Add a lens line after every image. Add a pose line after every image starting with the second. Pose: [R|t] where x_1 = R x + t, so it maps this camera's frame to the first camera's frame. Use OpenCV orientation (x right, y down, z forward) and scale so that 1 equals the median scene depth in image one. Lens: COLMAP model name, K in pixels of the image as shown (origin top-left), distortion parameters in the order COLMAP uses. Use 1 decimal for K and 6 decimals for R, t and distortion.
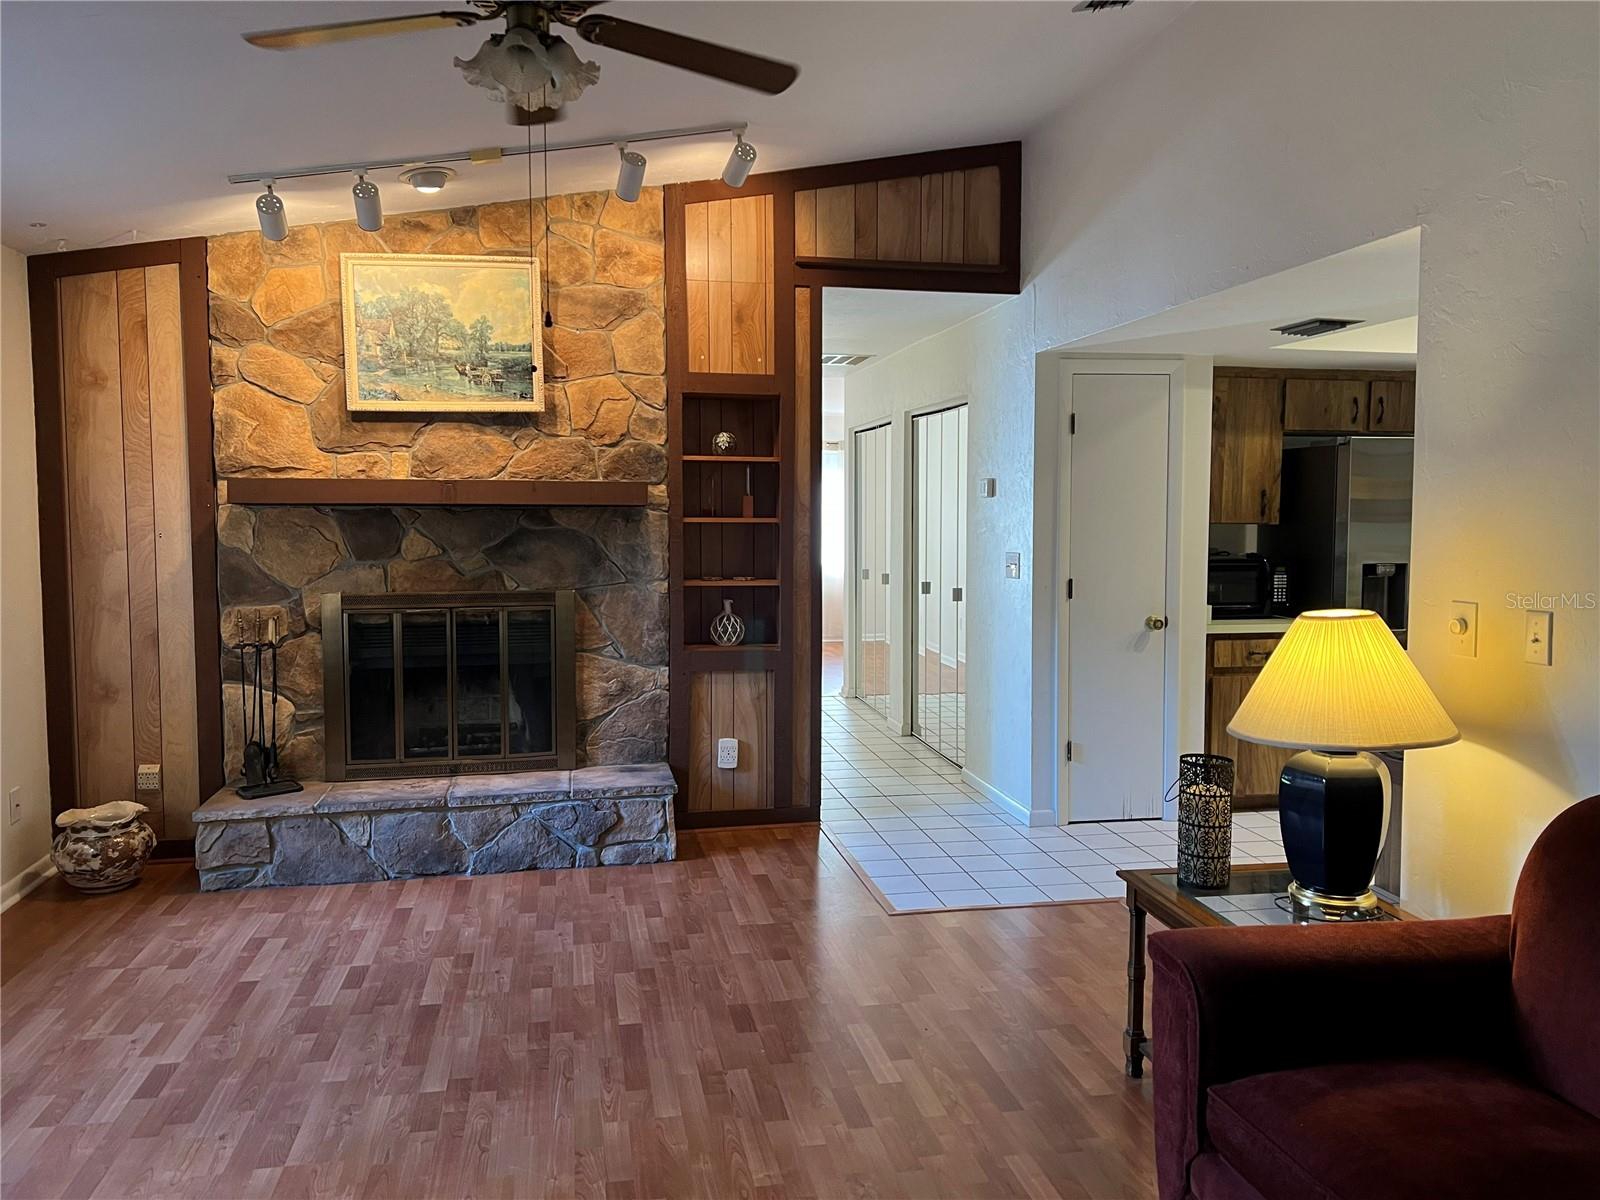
lens RADIAL K [[1201.1, 0, 829.1], [0, 1201.1, 584.5], [0, 0, 1]] dist [0.062427, -0.060227]
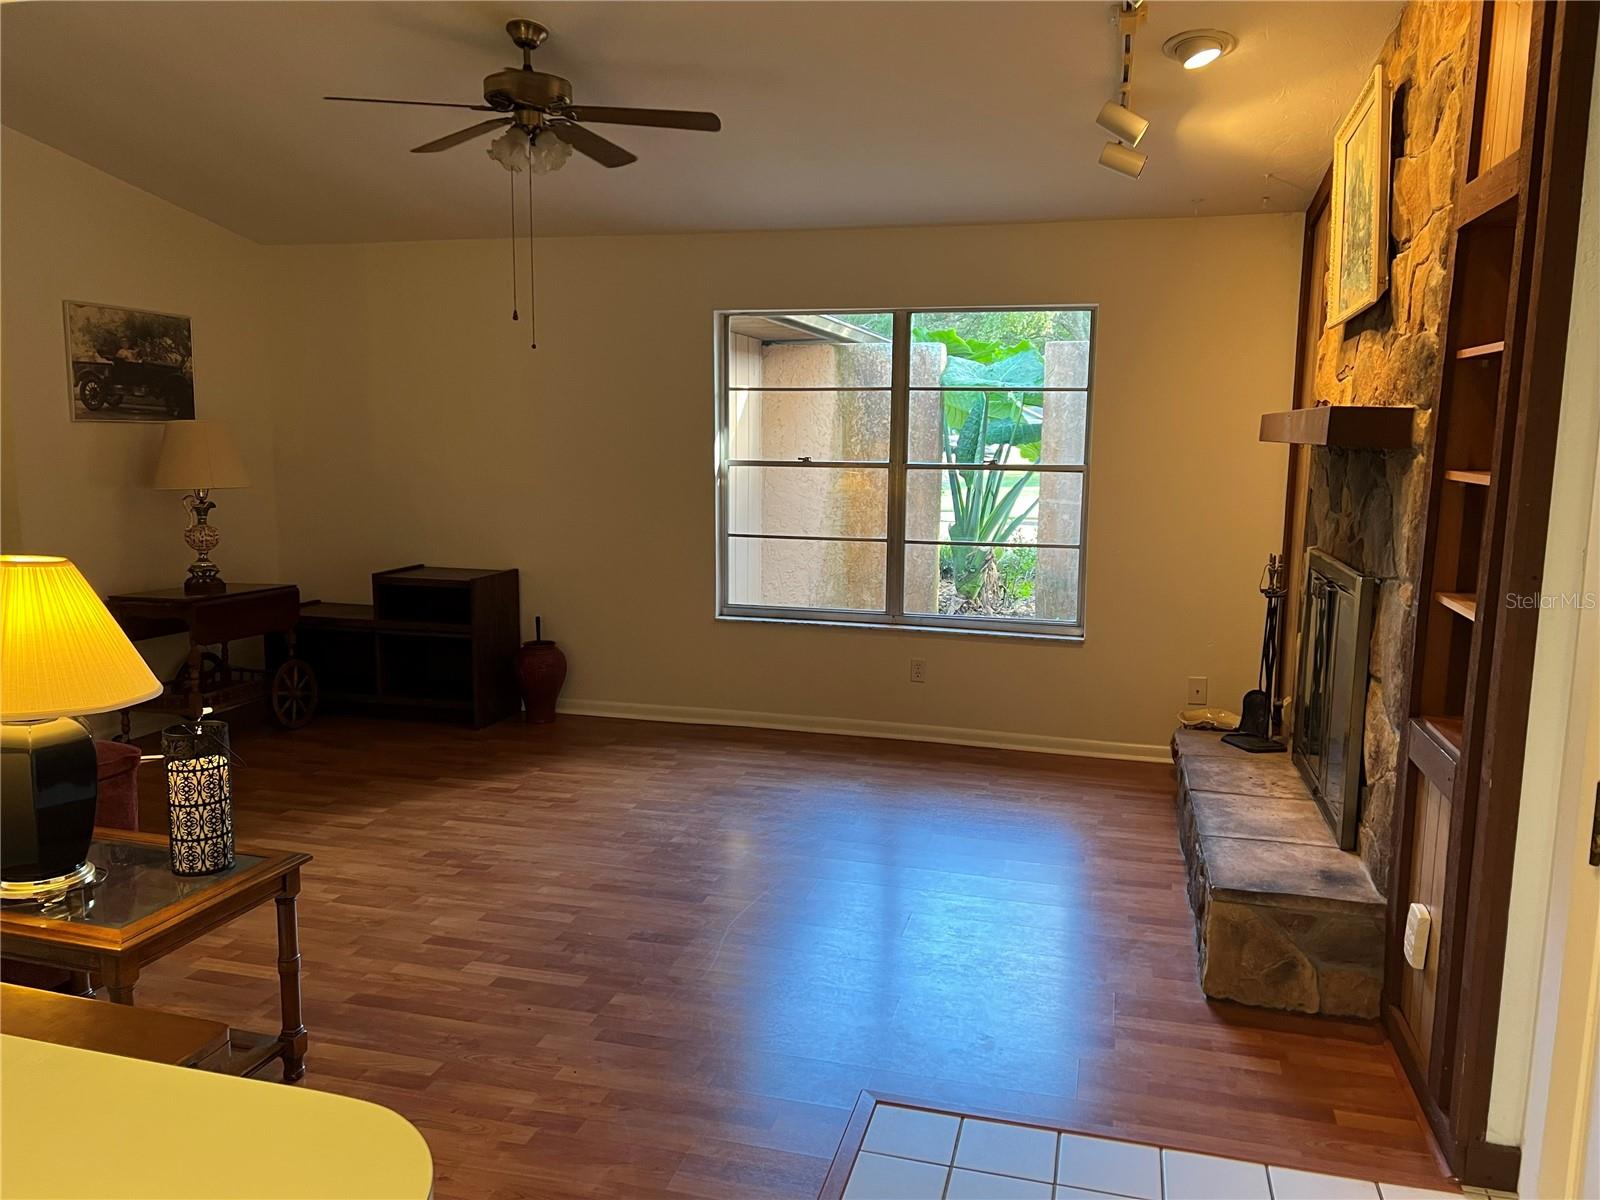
lens RADIAL K [[1201.1, 0, 784.5], [0, 1201.1, 592.0], [0, 0, 1]] dist [0.062427, -0.060227]
pose [[-0.457247, 0.111462, -0.882327, 0.845761], [-0.071105, 0.984357, 0.161200, -0.119445], [0.886493, 0.136446, -0.442169, 1.684655]]
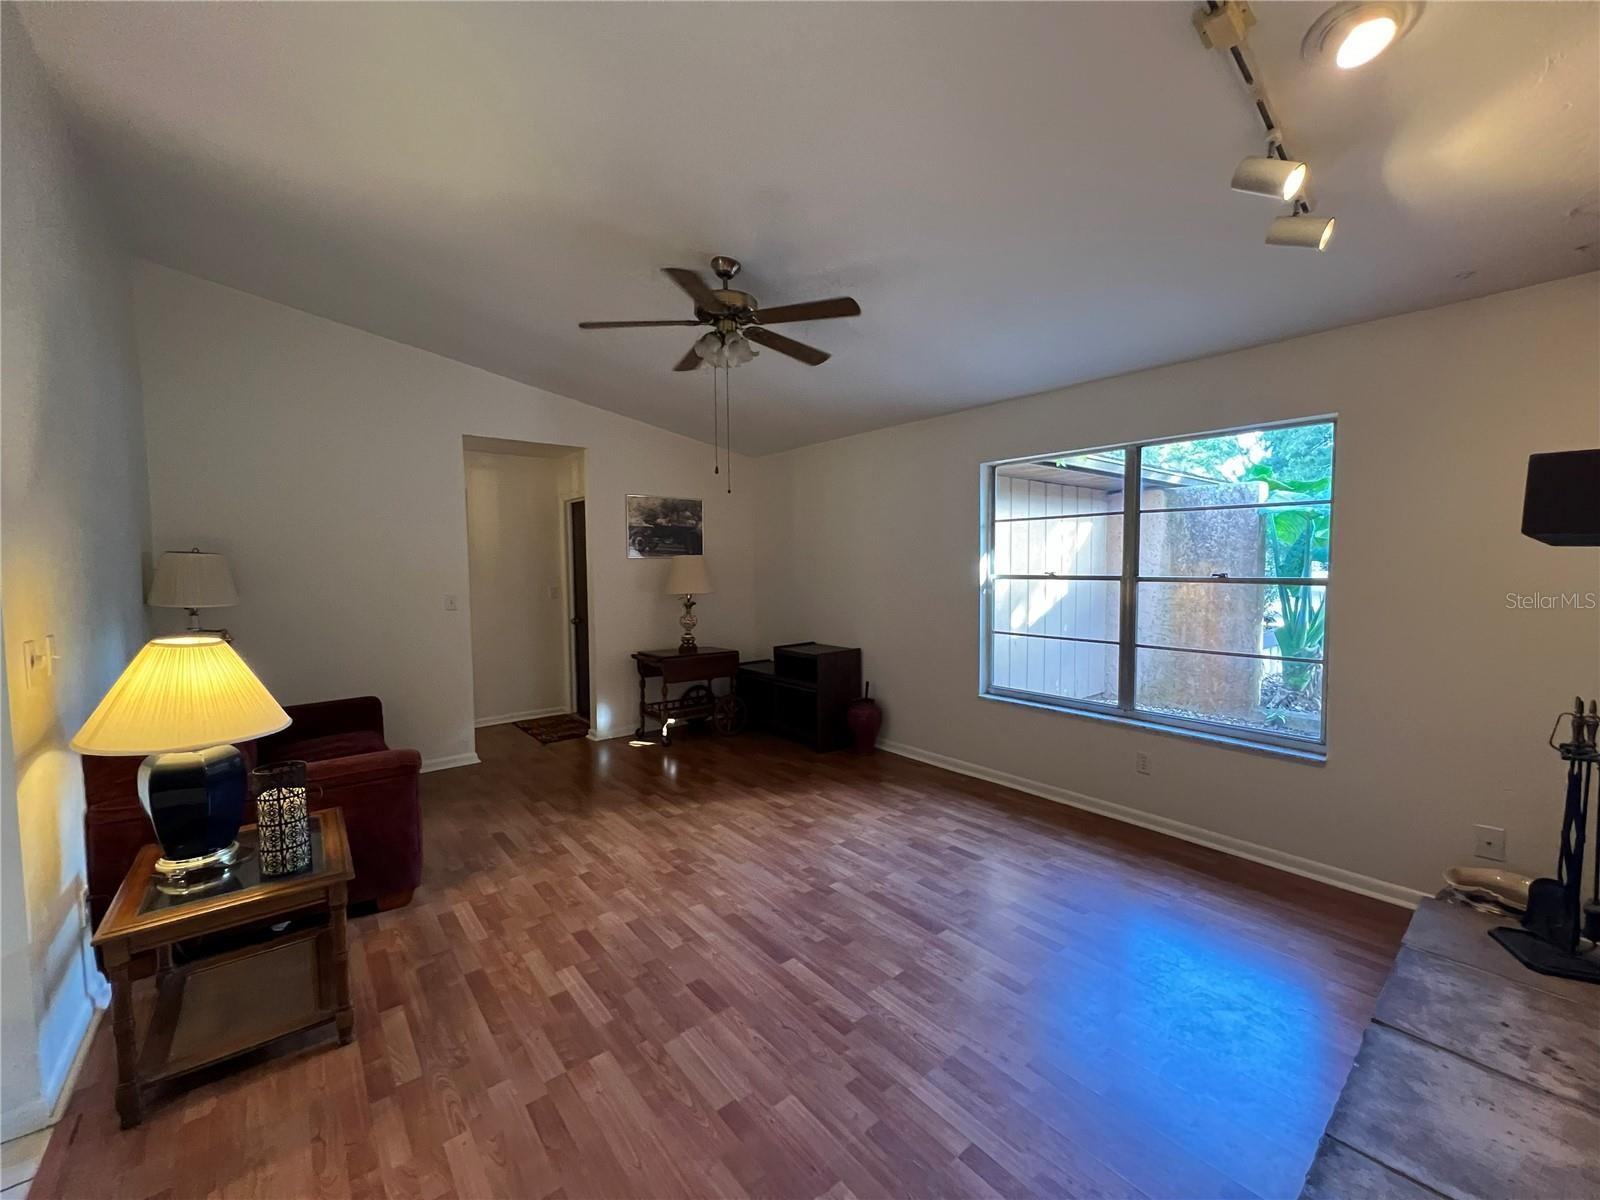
lens RADIAL K [[638.6, 0, 799.6], [0, 638.6, 598.1], [0, 0, 1]] dist [-0.002498, -0.000778]
pose [[-0.884795, 0.031954, -0.464884, 0.139091], [-0.023799, 0.993245, 0.113568, -0.104437], [0.465372, 0.111548, -0.878058, 1.715452]]
